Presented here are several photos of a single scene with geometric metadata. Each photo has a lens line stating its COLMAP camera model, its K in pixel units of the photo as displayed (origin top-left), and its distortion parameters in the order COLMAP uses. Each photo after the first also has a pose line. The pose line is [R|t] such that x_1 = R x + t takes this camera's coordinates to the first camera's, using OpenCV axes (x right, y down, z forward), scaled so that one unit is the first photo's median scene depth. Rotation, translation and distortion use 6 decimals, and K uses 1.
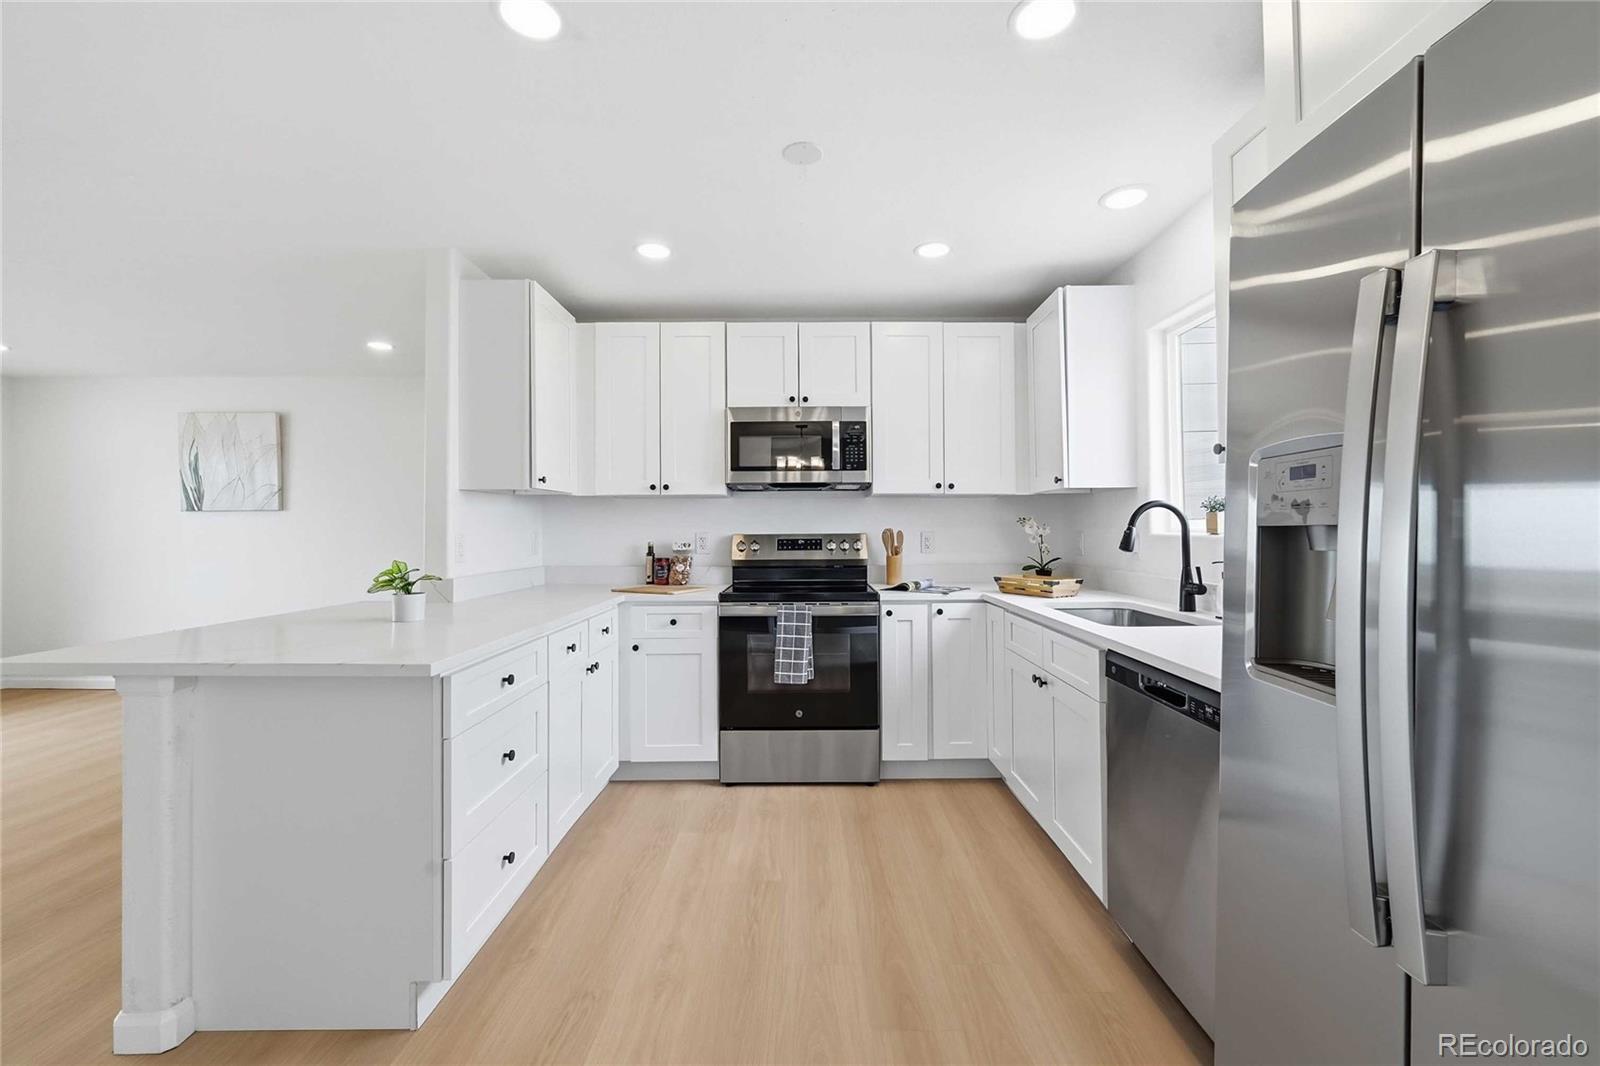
lens RADIAL K [[657.4, 0, 804.1], [0, 657.4, 517.6], [0, 0, 1]] dist [-0.000503, -0.000092]
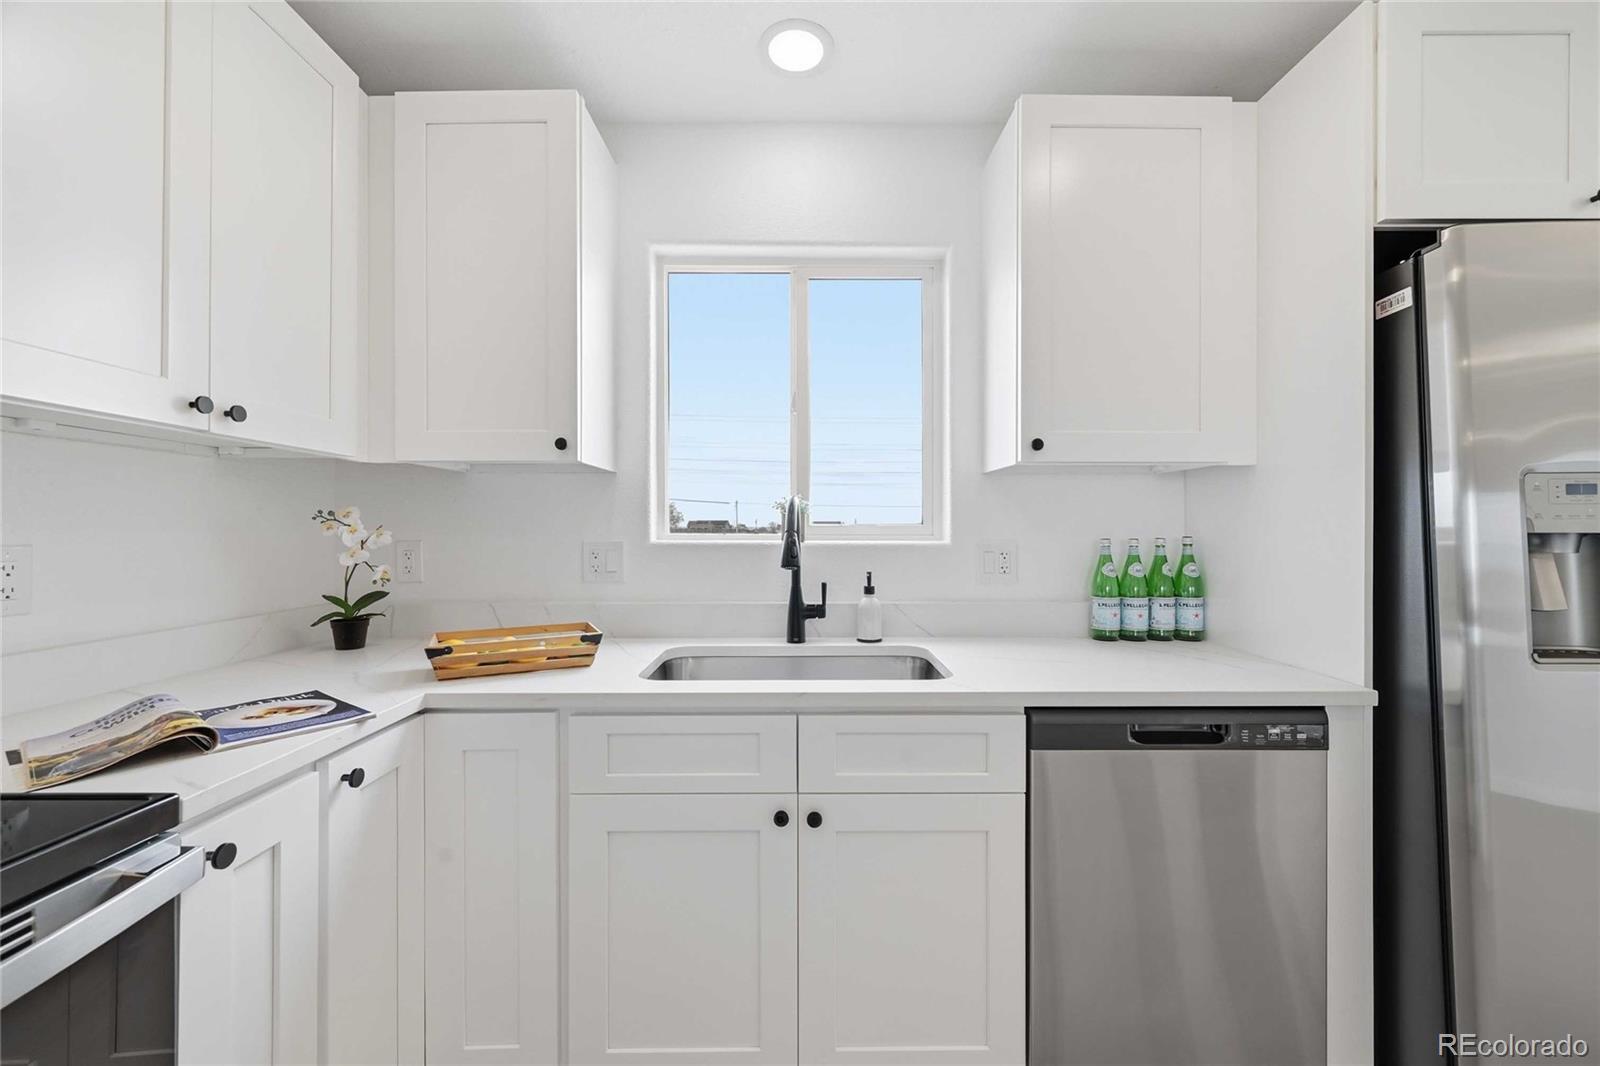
lens RADIAL K [[634.5, 0, 803.8], [0, 634.5, 528.2], [0, 0, 1]] dist [-0.001286, 0.000294]
pose [[-0.005429, 0.009363, 0.999941, -0.115354], [-0.017307, 0.999806, -0.009456, 0.011181], [-0.999835, -0.017357, -0.005266, 0.701394]]
